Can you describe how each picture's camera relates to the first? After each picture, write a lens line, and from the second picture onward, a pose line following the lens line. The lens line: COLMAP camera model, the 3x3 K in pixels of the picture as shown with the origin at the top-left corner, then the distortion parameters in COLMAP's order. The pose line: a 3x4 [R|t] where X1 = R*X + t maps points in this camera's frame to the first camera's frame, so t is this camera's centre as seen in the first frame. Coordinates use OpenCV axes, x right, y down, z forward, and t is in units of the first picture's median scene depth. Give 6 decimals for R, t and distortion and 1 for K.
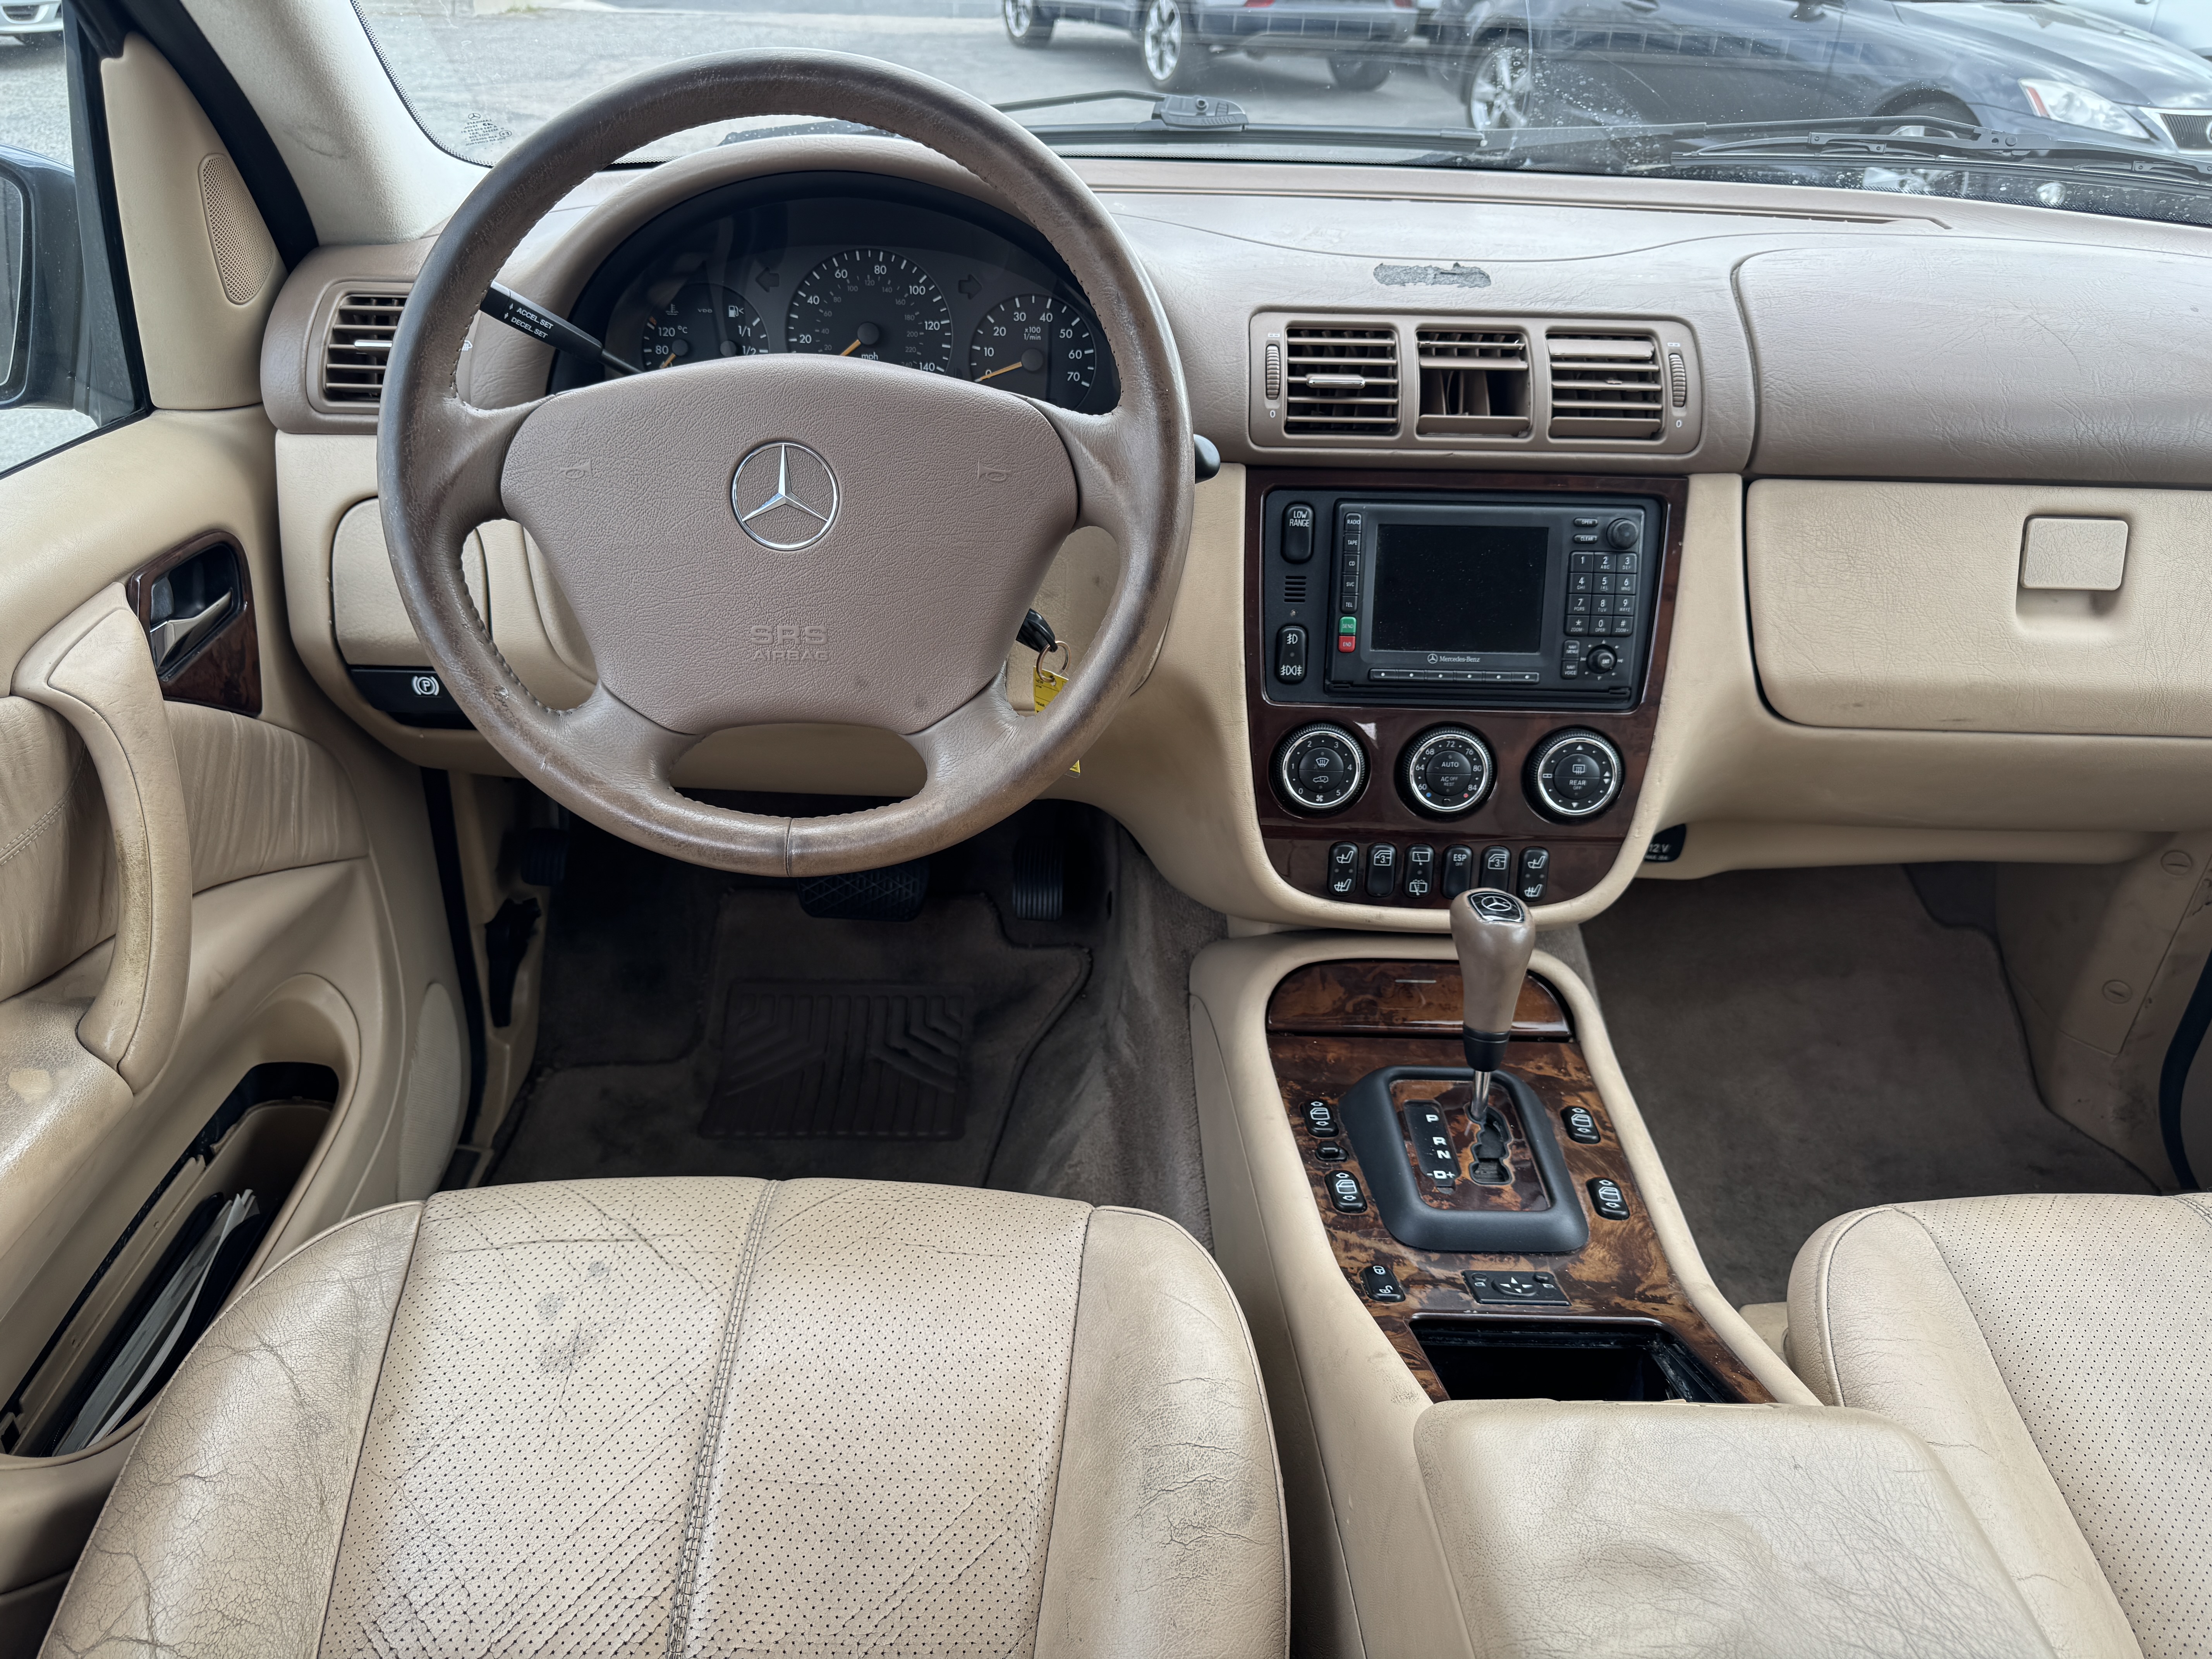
lens RADIAL K [[1535.9, 0, 1109.3], [0, 1535.9, 812.0], [0, 0, 1]] dist [0.041960, -0.037033]
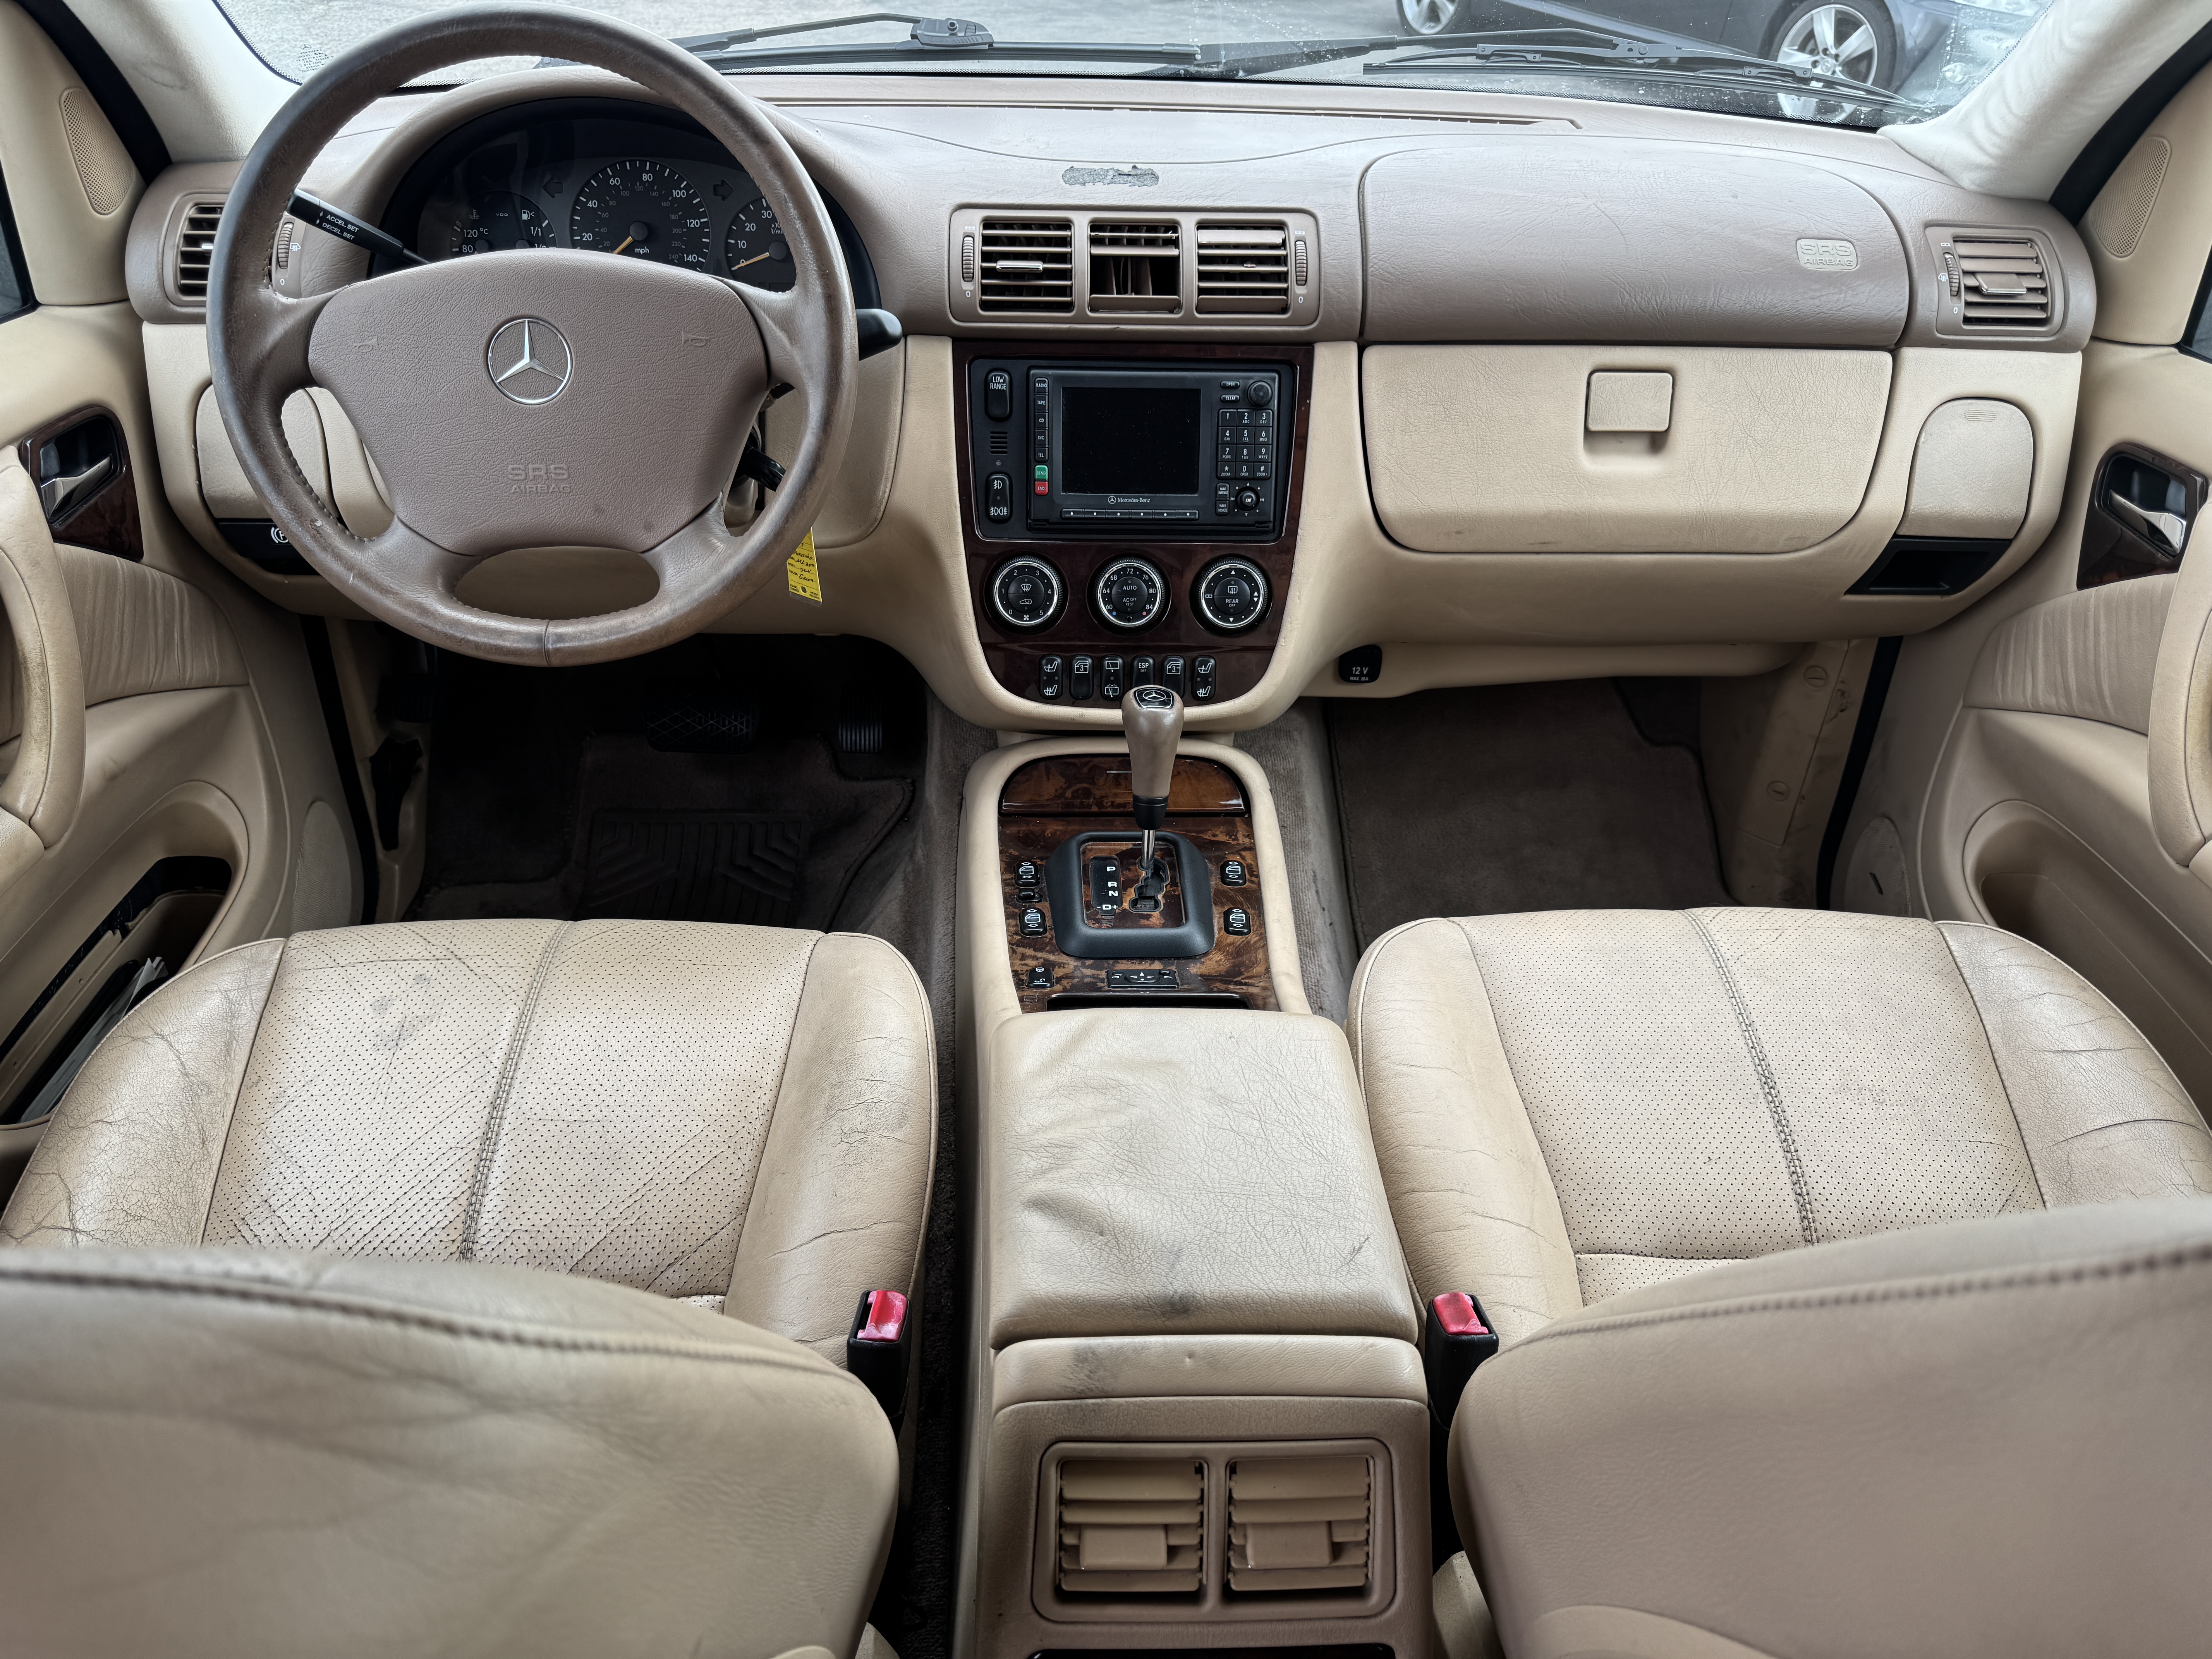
lens RADIAL K [[1544.6, 0, 1111.4], [0, 1544.6, 813.0], [0, 0, 1]] dist [0.073281, -0.072258]
pose [[0.999769, -0.020087, 0.007581, 0.199218], [0.019631, 0.998230, 0.056133, 0.081540], [-0.008695, -0.055971, 0.998395, -0.247901]]
